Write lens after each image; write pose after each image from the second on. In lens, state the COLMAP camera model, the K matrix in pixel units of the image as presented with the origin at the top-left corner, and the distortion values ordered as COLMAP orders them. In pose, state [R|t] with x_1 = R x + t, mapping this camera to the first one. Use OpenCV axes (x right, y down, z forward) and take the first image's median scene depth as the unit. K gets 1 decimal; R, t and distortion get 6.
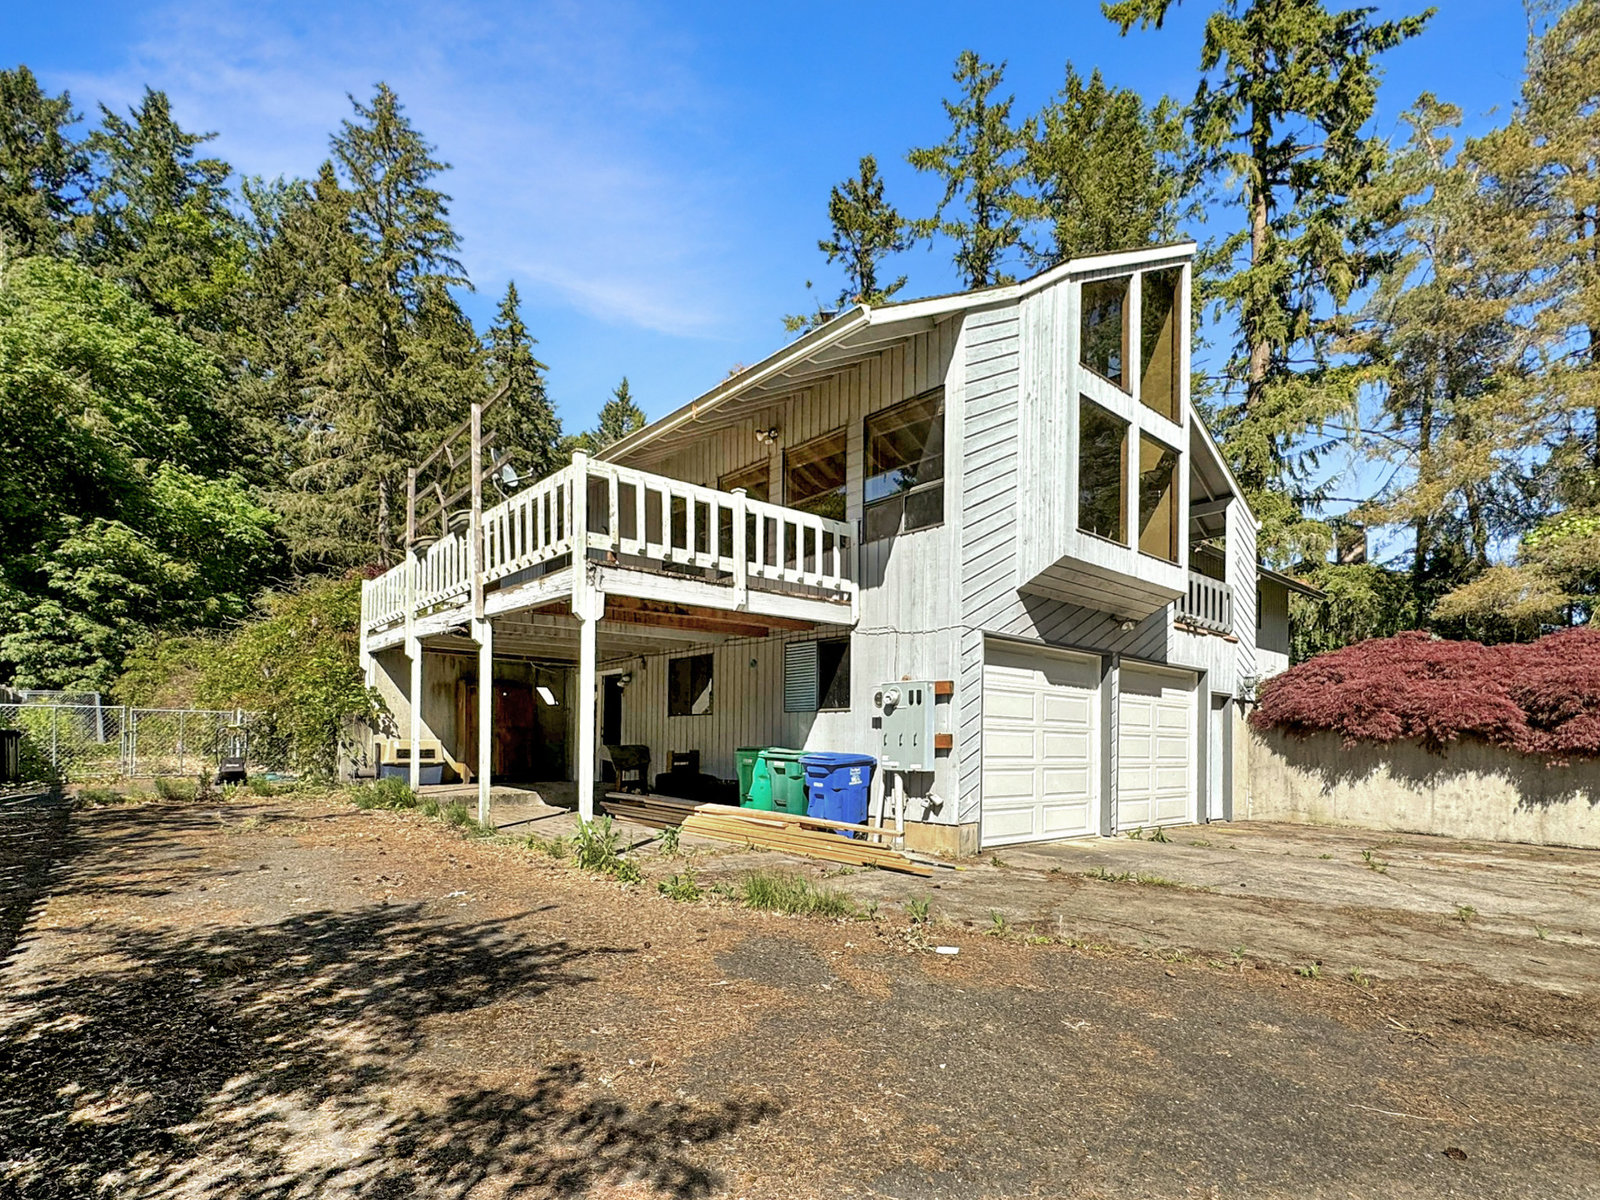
lens RADIAL K [[771.0, 0, 800.0], [0, 771.0, 600.0], [0, 0, 1]] dist [0.002523, 0.000376]
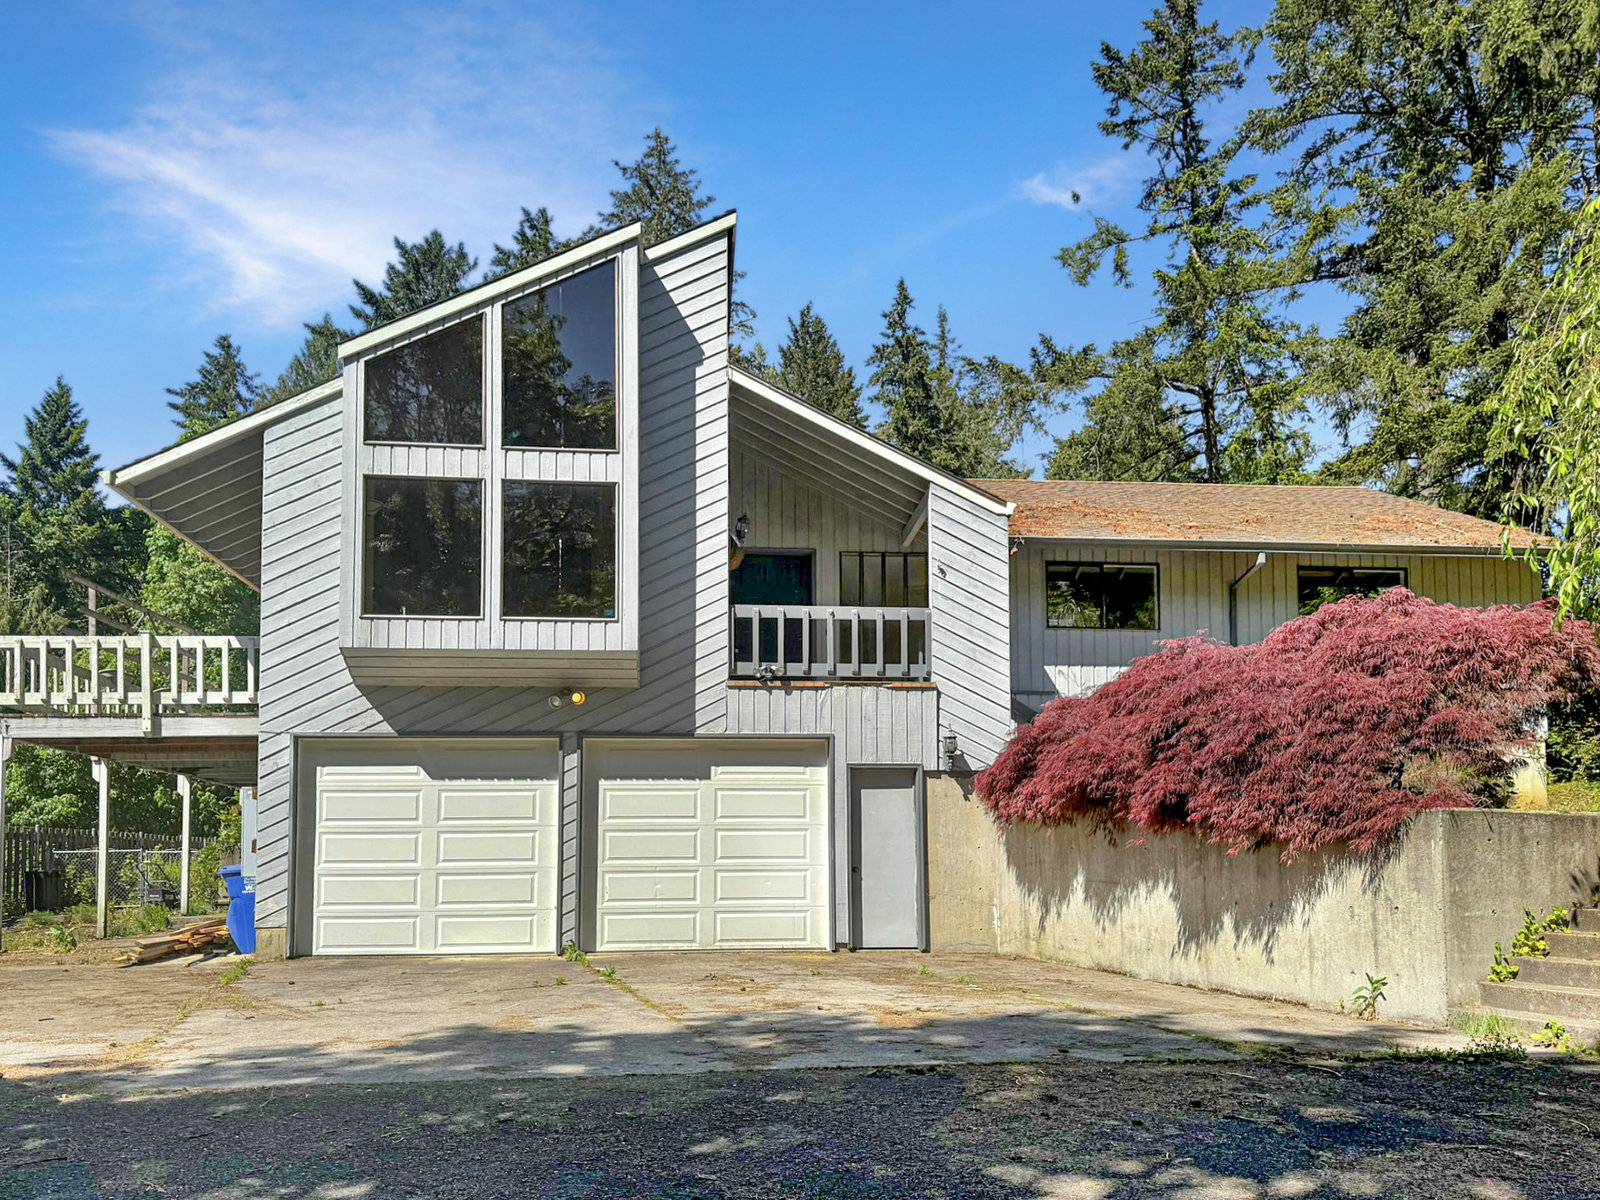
lens RADIAL K [[1120.5, 0, 800.0], [0, 1120.5, 600.0], [0, 0, 1]] dist [0.035922, -0.001903]
pose [[0.826568, -0.157383, -0.540386, 1.460309], [0.122948, 0.987411, -0.099515, 0.086658], [0.549245, 0.015816, 0.835512, 0.121387]]
